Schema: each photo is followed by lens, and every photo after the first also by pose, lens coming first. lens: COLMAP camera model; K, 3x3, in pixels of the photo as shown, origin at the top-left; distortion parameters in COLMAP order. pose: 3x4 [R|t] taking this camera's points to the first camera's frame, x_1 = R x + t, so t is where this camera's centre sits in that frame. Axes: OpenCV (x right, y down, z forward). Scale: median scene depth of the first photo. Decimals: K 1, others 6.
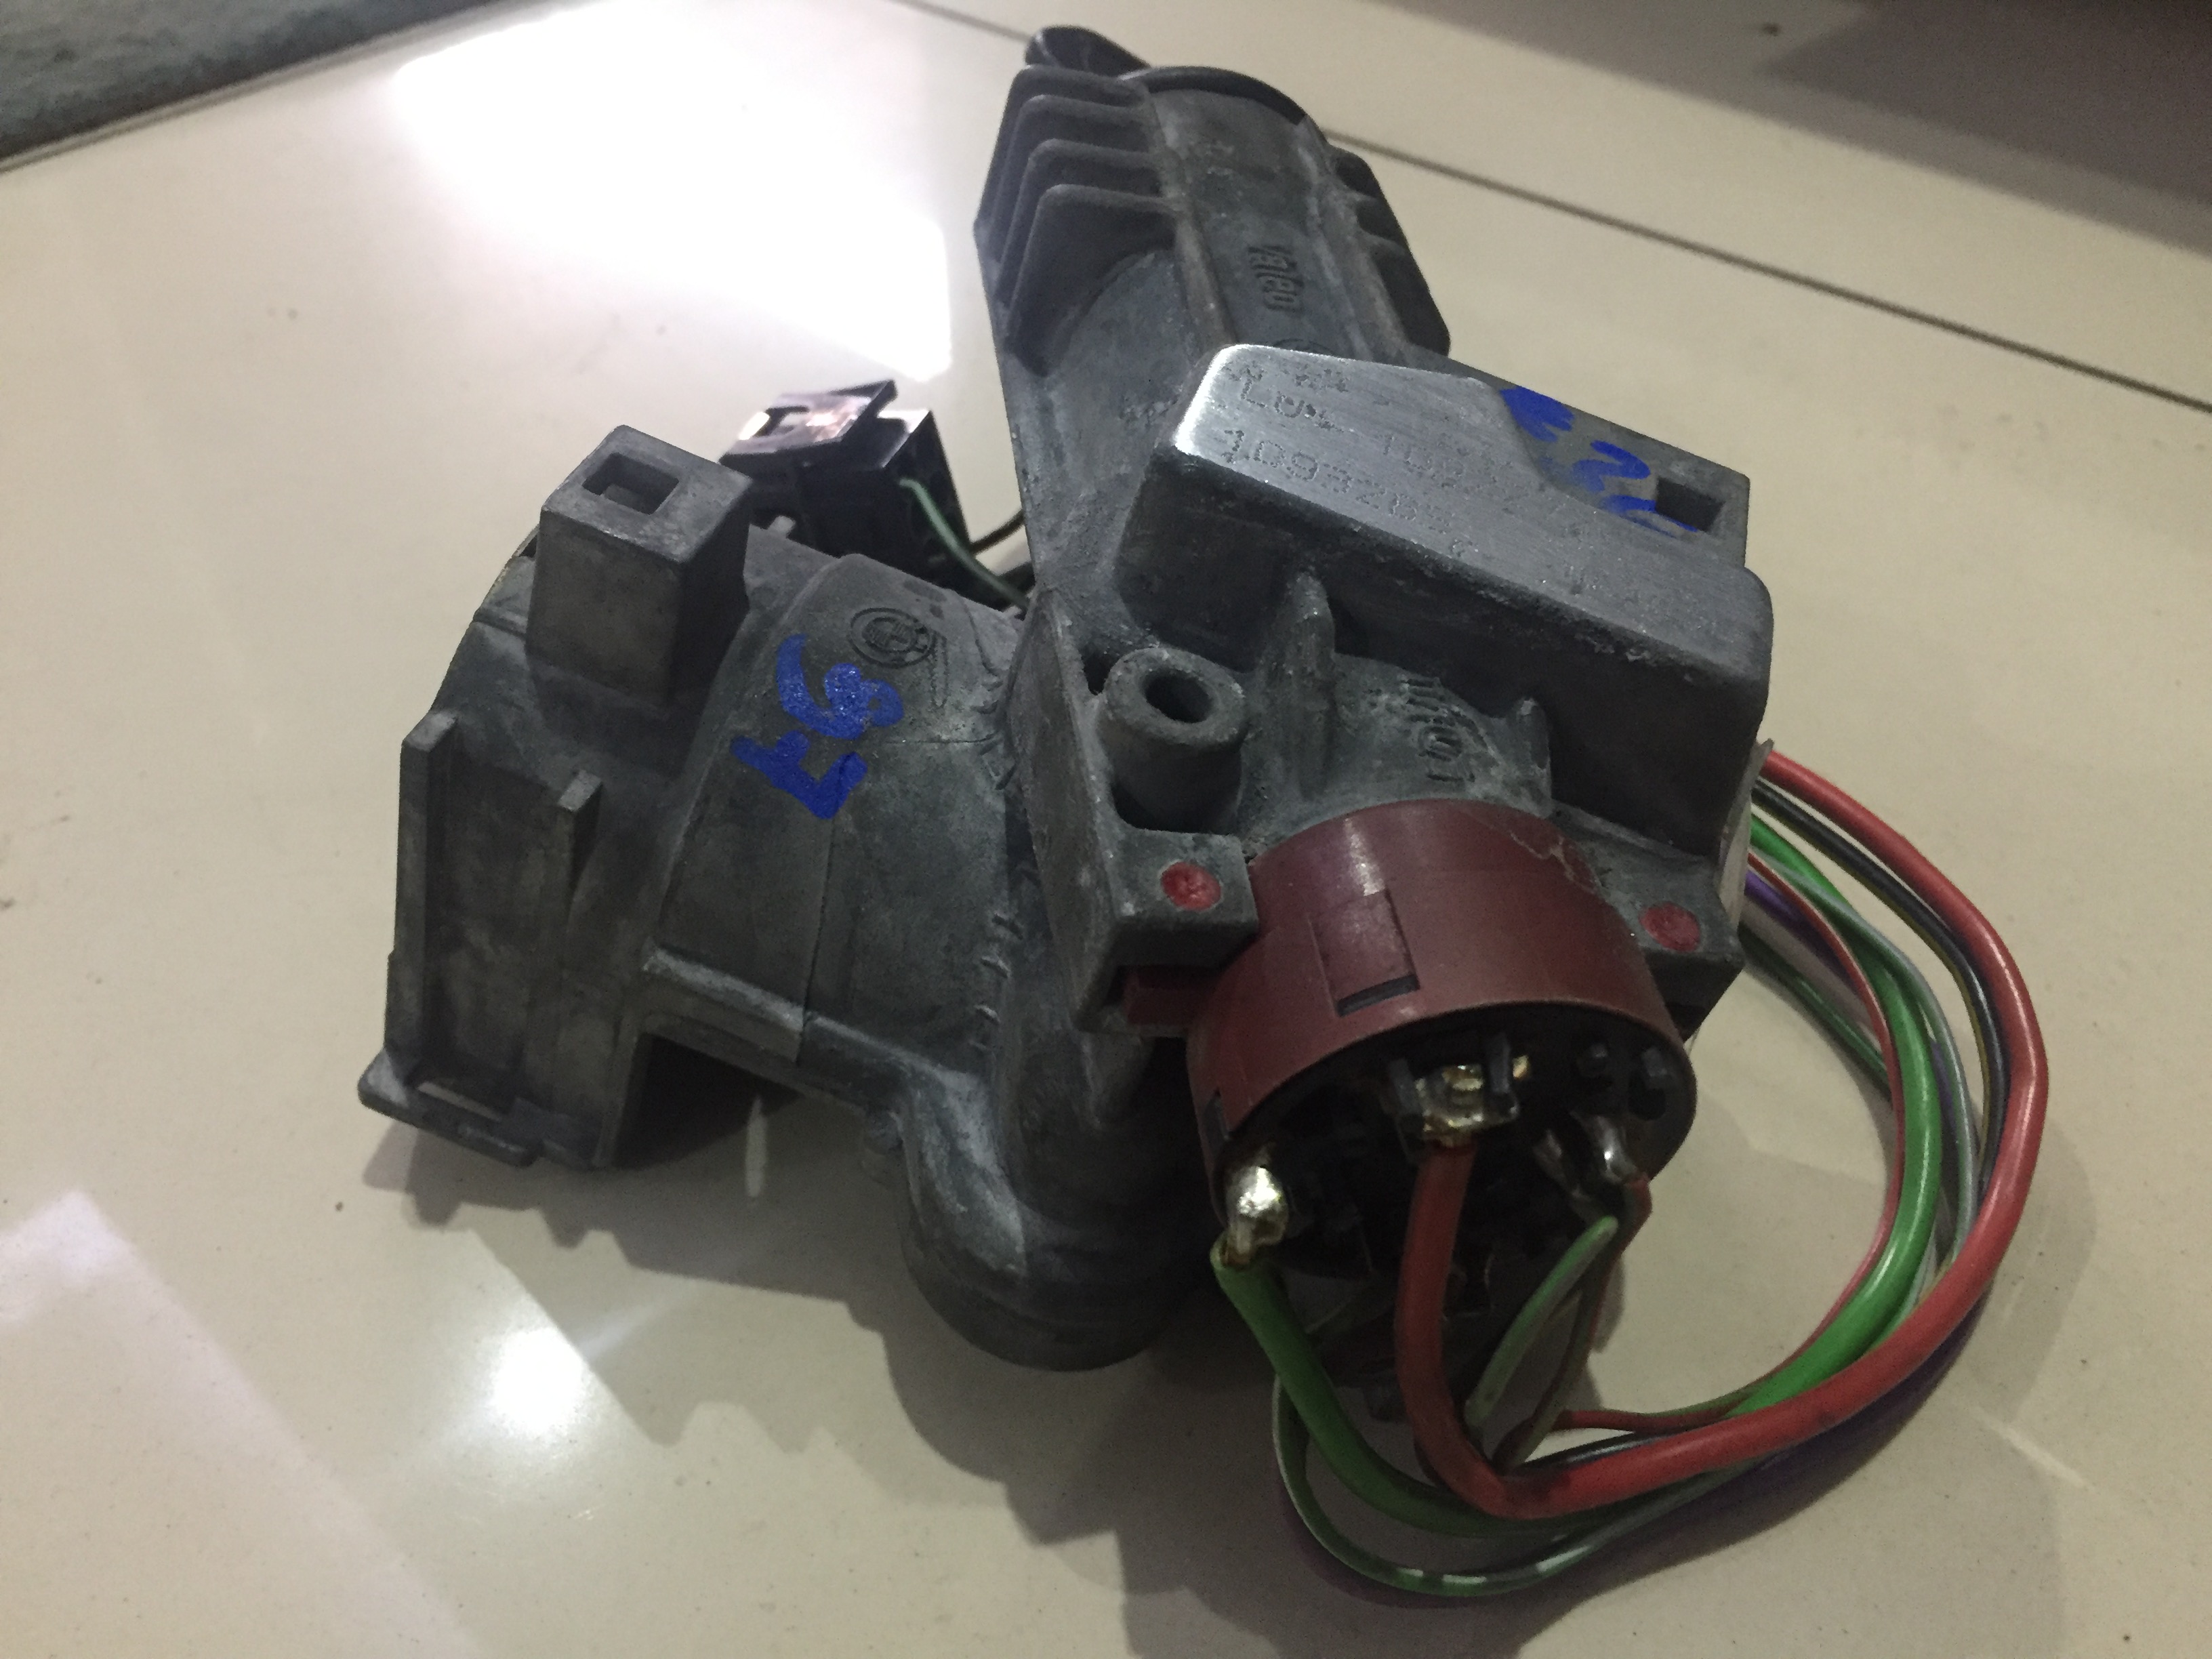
lens RADIAL K [[1864.6, 0, 1106.0], [0, 1864.6, 829.5], [0, 0, 1]] dist [0.001825, 0.000188]
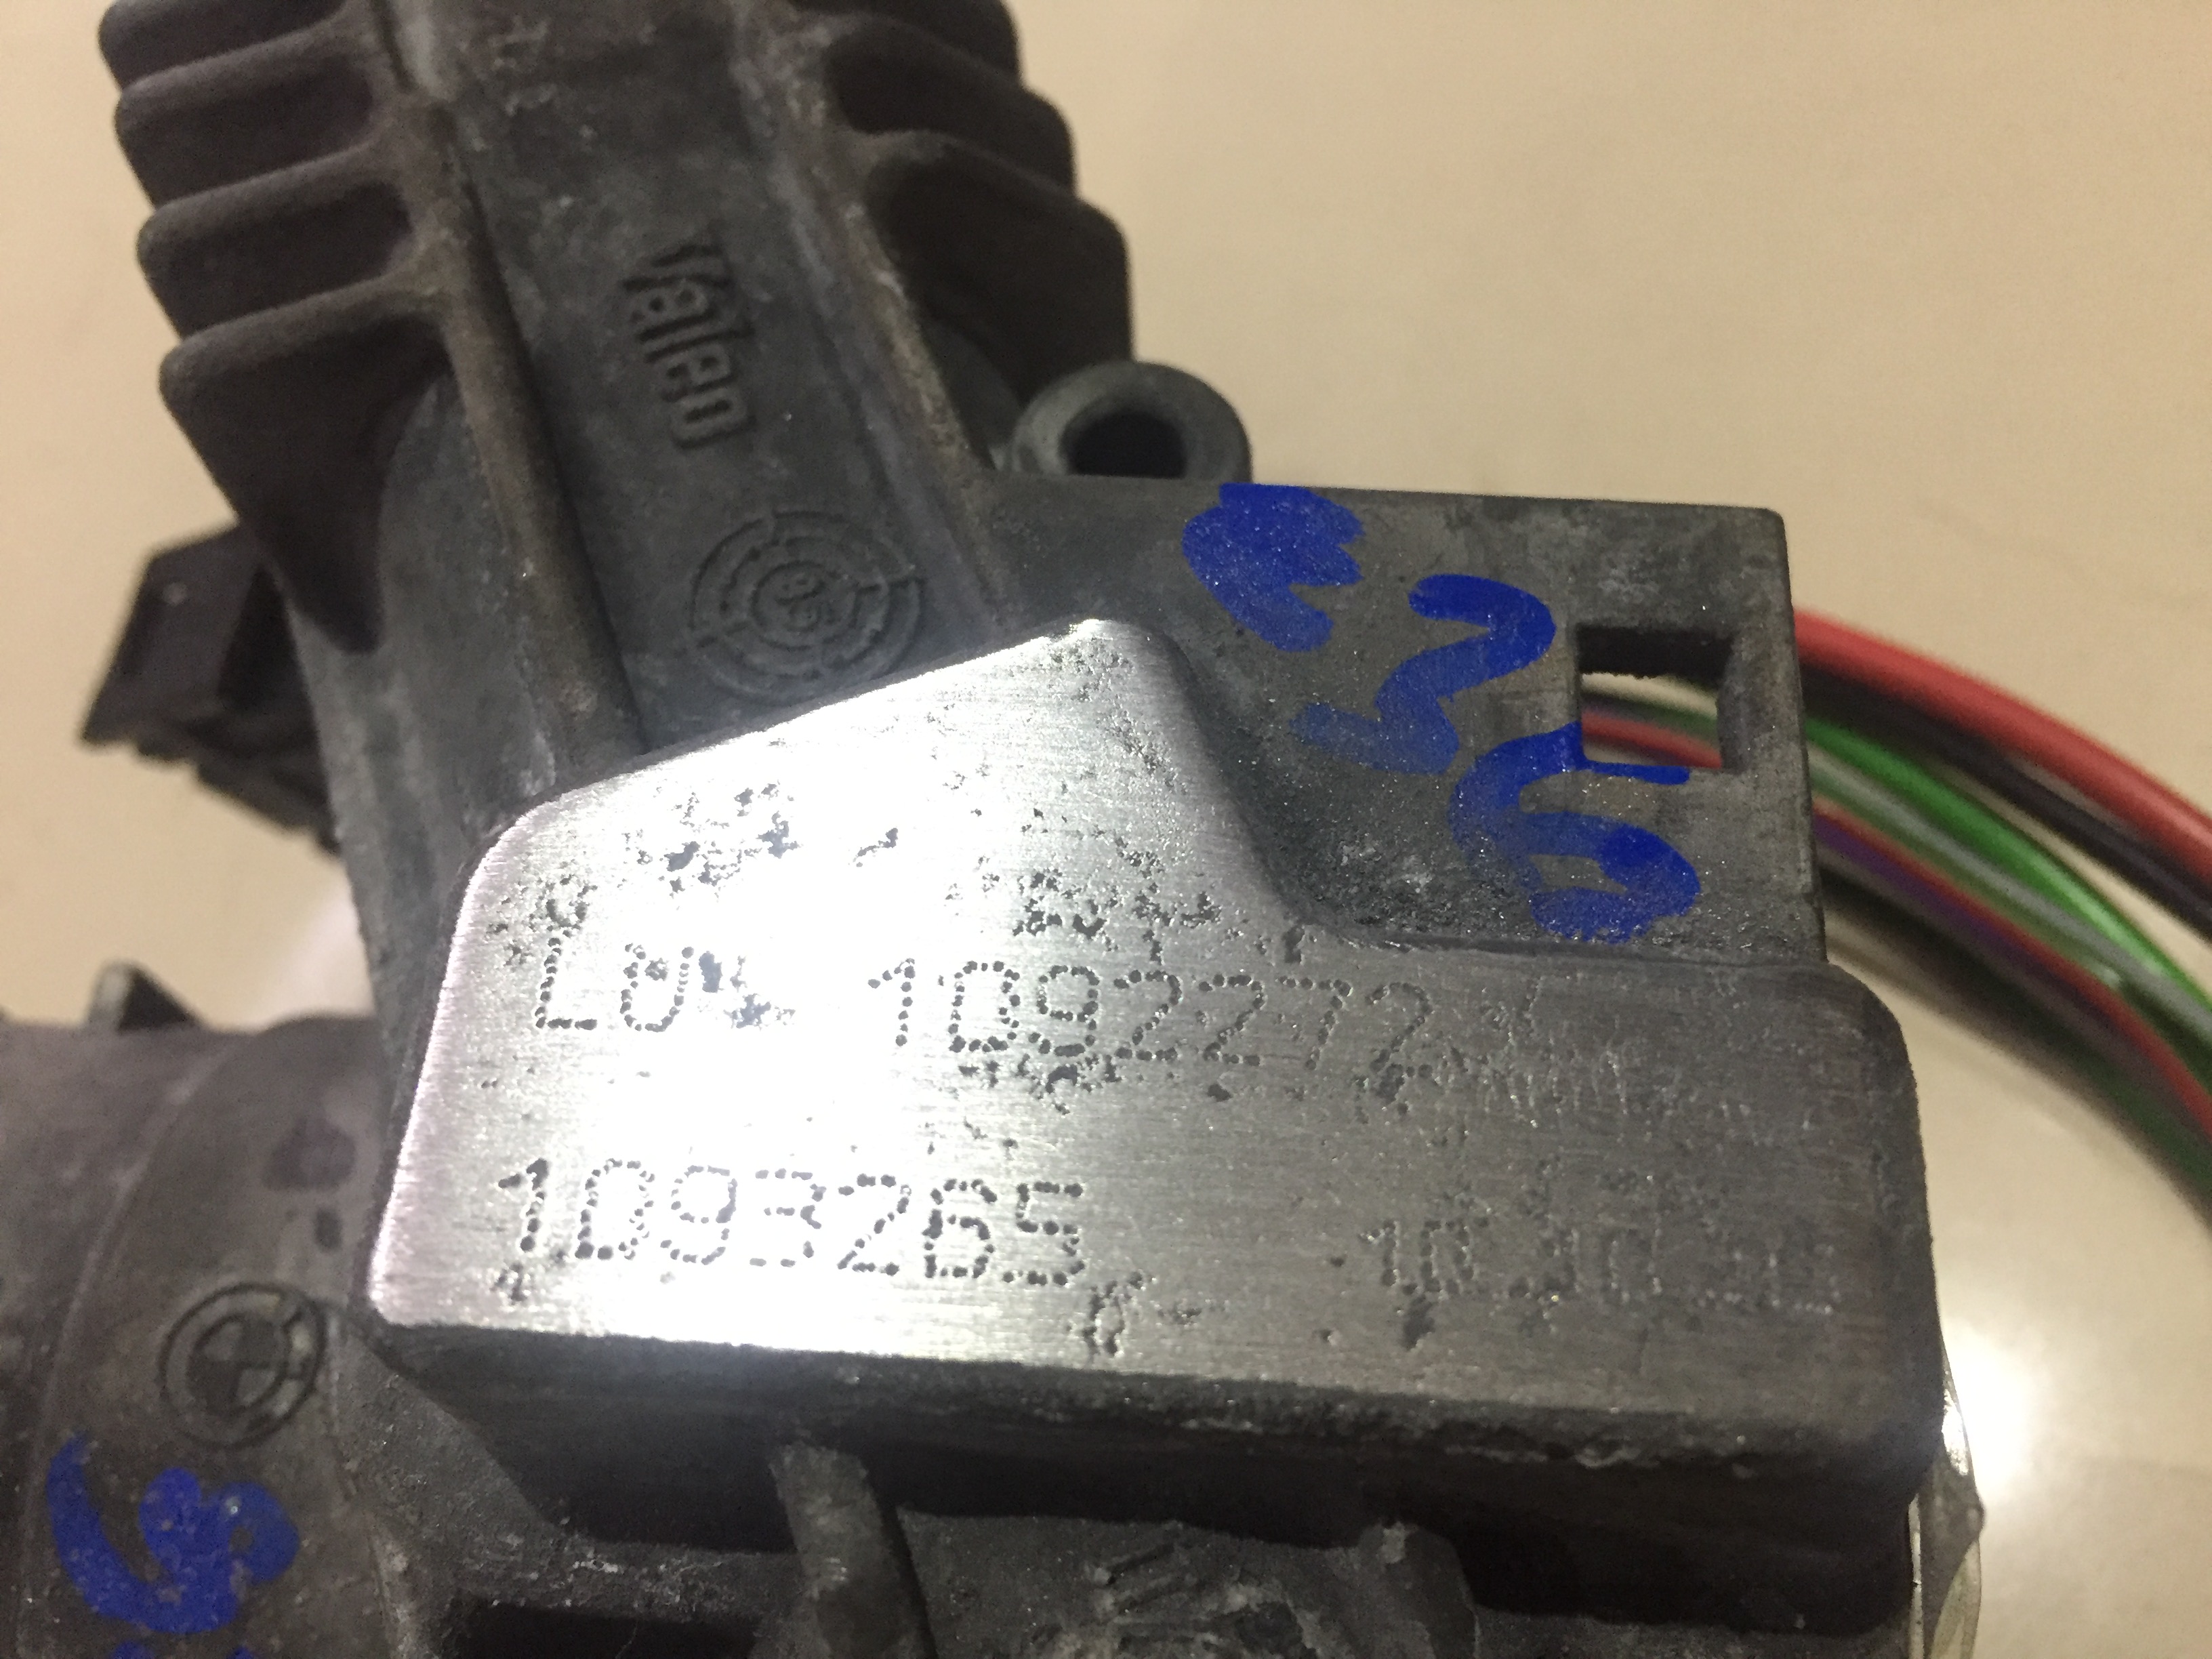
lens RADIAL K [[1981.0, 0, 1106.0], [0, 1981.0, 829.5], [0, 0, 1]] dist [0.109257, -0.308508]
pose [[0.939990, -0.312031, -0.138044, 0.235416], [0.339086, 0.899288, 0.276227, -0.307250], [0.037950, -0.306459, 0.951127, 0.514383]]
